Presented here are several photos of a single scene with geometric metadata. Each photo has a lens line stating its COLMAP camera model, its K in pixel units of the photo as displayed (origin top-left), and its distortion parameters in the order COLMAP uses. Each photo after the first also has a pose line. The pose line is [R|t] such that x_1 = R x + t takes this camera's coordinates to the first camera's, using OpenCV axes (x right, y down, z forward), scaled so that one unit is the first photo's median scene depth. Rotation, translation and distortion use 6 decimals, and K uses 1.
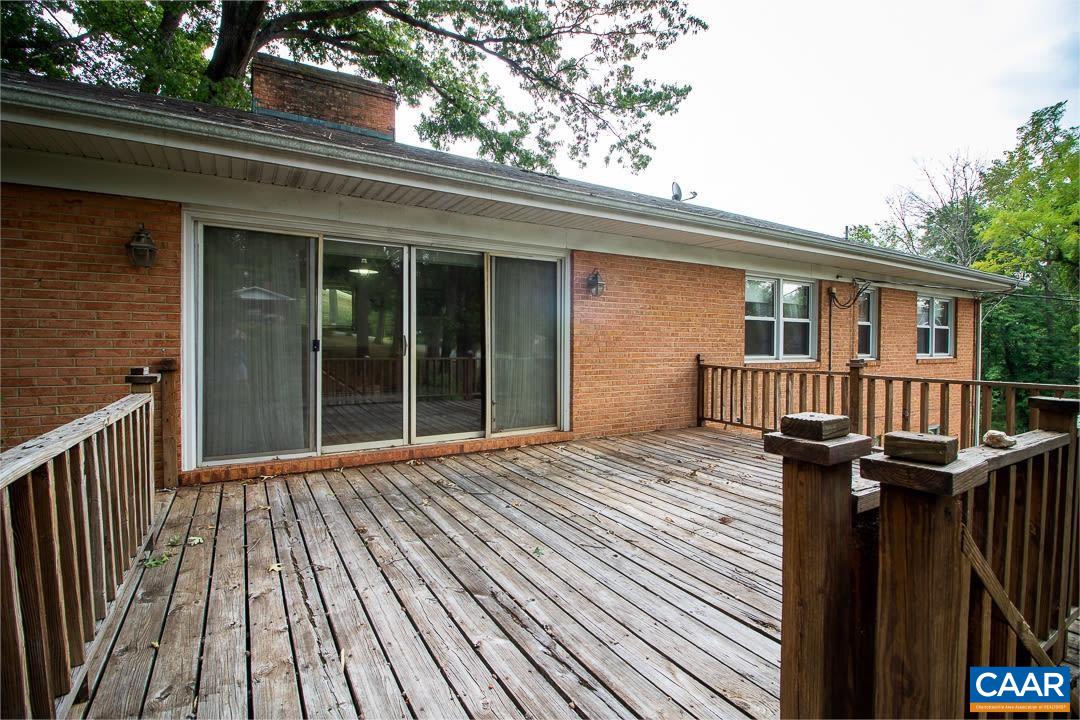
lens RADIAL K [[498.5, 0, 535.3], [0, 498.5, 352.8], [0, 0, 1]] dist [0.000295, -0.000198]
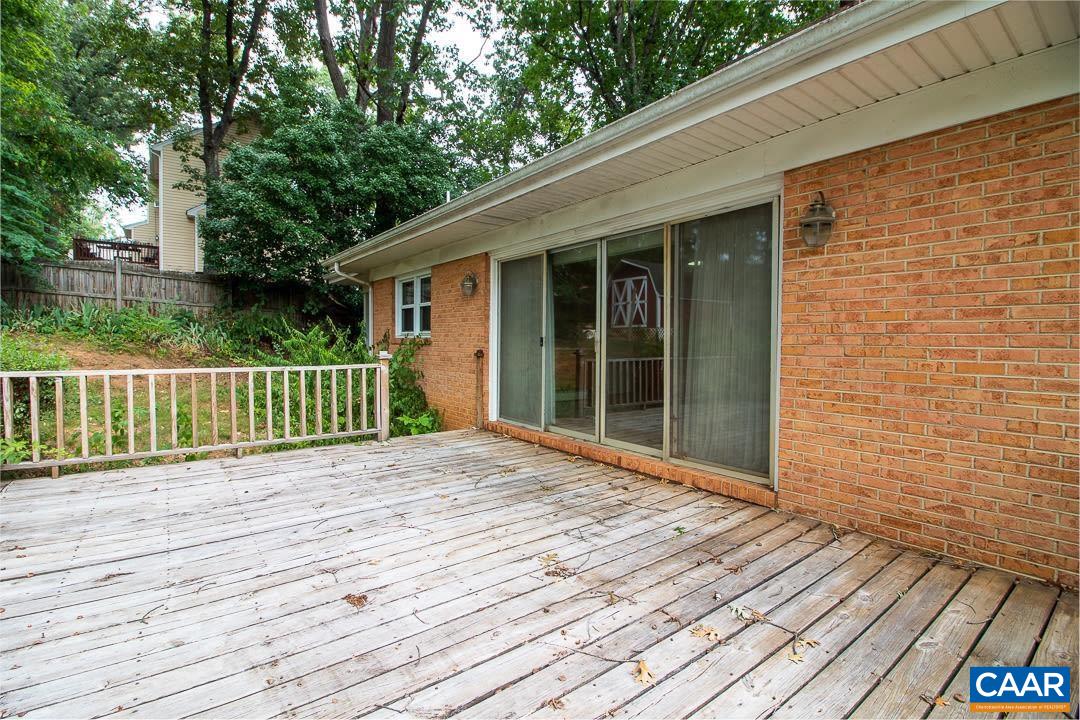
lens RADIAL K [[498.5, 0, 535.3], [0, 498.5, 352.8], [0, 0, 1]] dist [0.000295, -0.000198]
pose [[0.113770, 0.018291, -0.993339, 0.657831], [-0.025363, 0.999558, 0.015500, -0.005235], [0.993183, 0.023430, 0.114184, 0.713972]]
